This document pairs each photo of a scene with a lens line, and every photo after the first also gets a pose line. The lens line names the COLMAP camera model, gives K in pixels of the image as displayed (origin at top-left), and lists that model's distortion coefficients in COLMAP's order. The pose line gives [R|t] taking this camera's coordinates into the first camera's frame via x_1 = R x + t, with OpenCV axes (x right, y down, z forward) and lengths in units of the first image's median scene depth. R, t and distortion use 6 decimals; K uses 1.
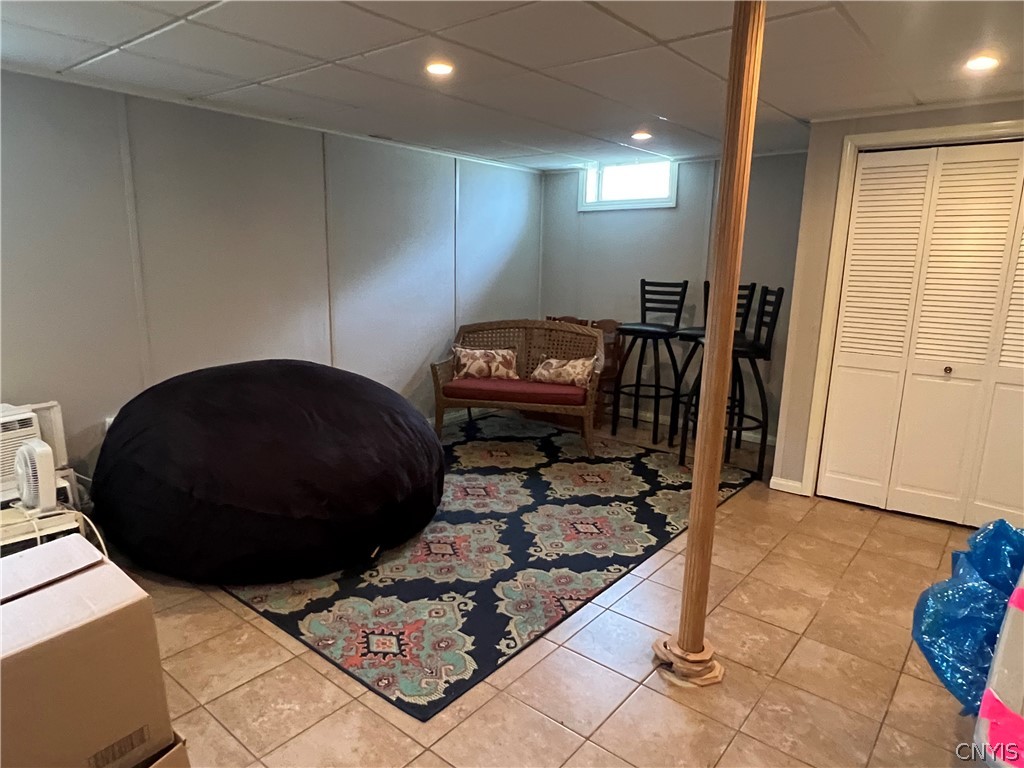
lens RADIAL K [[637.8, 0, 510.7], [0, 637.8, 383.1], [0, 0, 1]] dist [-0.004080, -0.000203]
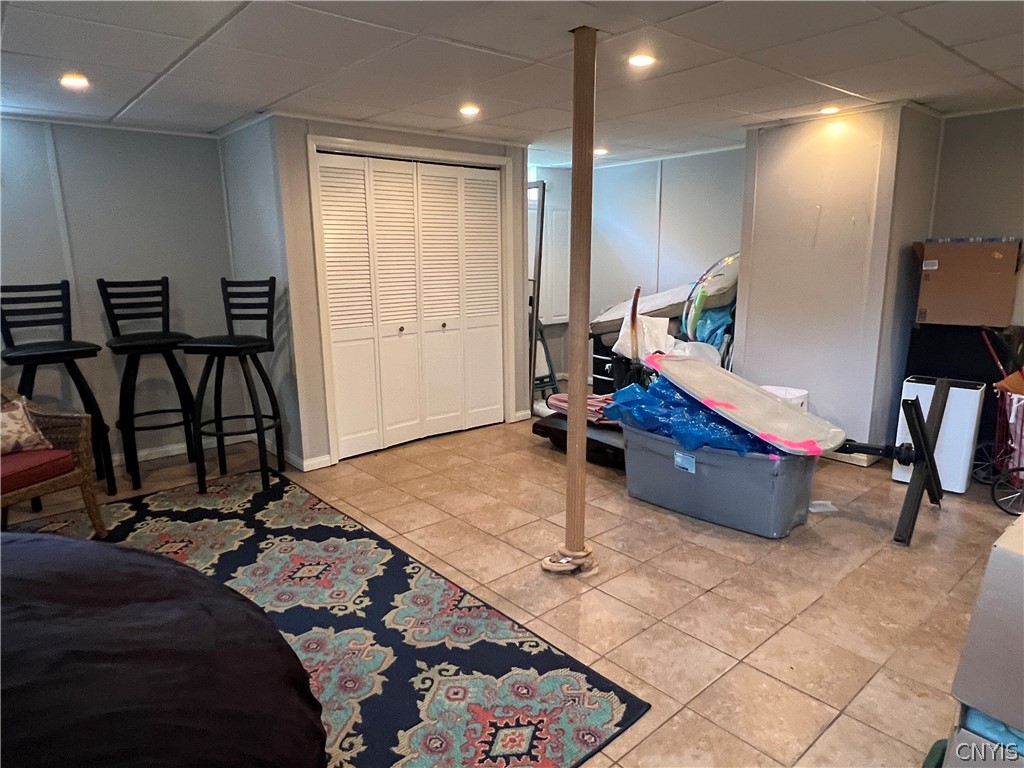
lens RADIAL K [[637.8, 0, 511.8], [0, 637.8, 389.1], [0, 0, 1]] dist [-0.004080, -0.000203]
pose [[0.158266, -0.224191, 0.961608, -0.603766], [0.203814, 0.960327, 0.190347, -0.110616], [-0.966132, 0.165864, 0.197680, 0.545394]]
